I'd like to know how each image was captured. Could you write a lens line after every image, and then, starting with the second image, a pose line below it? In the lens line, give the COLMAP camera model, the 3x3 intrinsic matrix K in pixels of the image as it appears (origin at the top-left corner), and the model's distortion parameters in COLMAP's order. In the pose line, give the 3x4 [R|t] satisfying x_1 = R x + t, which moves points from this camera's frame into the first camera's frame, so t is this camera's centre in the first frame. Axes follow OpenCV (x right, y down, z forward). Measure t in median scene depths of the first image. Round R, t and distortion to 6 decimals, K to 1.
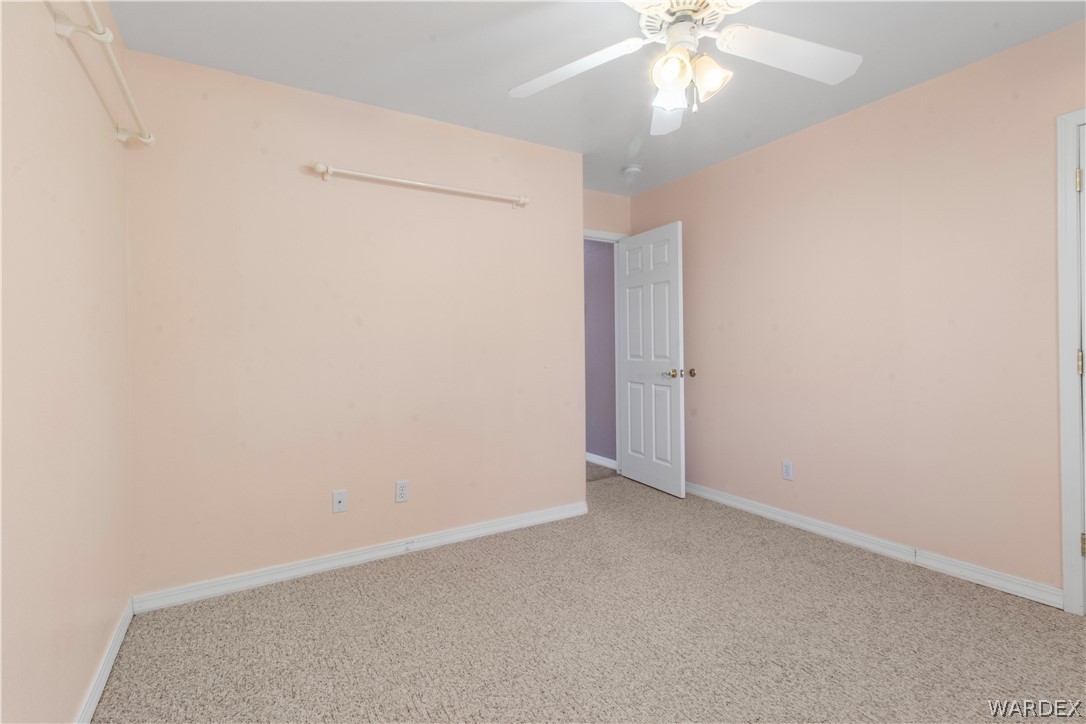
lens RADIAL K [[503.0, 0, 547.5], [0, 503.0, 347.1], [0, 0, 1]] dist [0.004842, -0.000585]
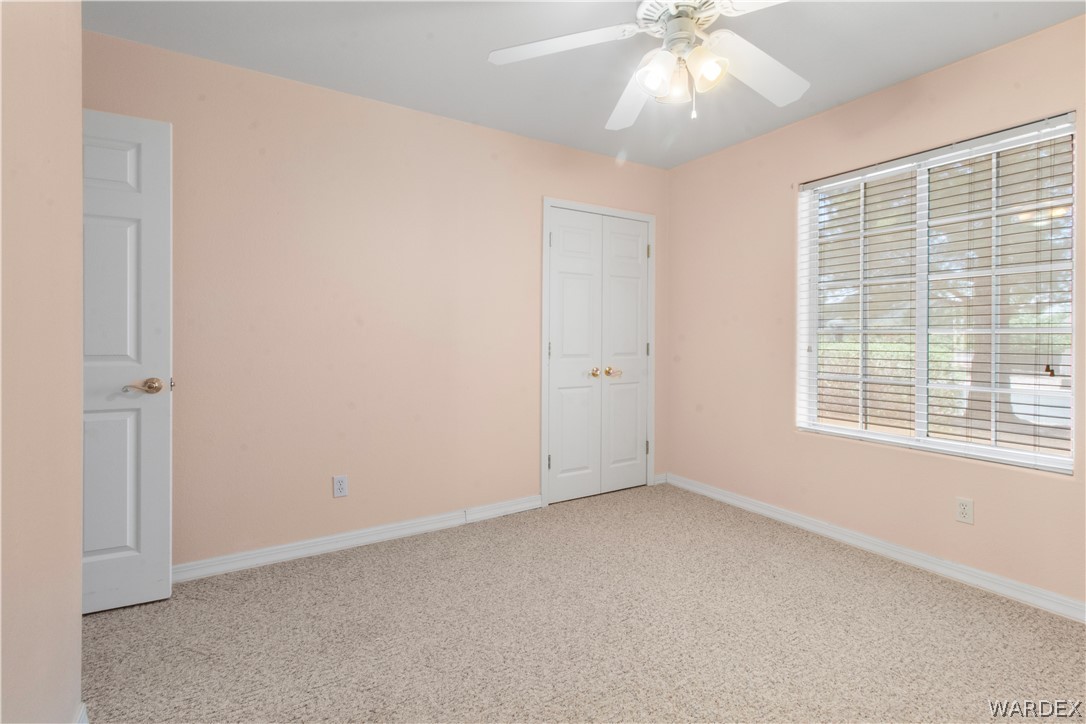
lens RADIAL K [[503.0, 0, 547.5], [0, 503.0, 347.1], [0, 0, 1]] dist [0.004842, -0.000585]
pose [[-0.015077, -0.003247, 0.999881, -0.445227], [-0.007041, 0.999970, 0.003141, 0.005132], [-0.999862, -0.006993, -0.015099, 0.780658]]
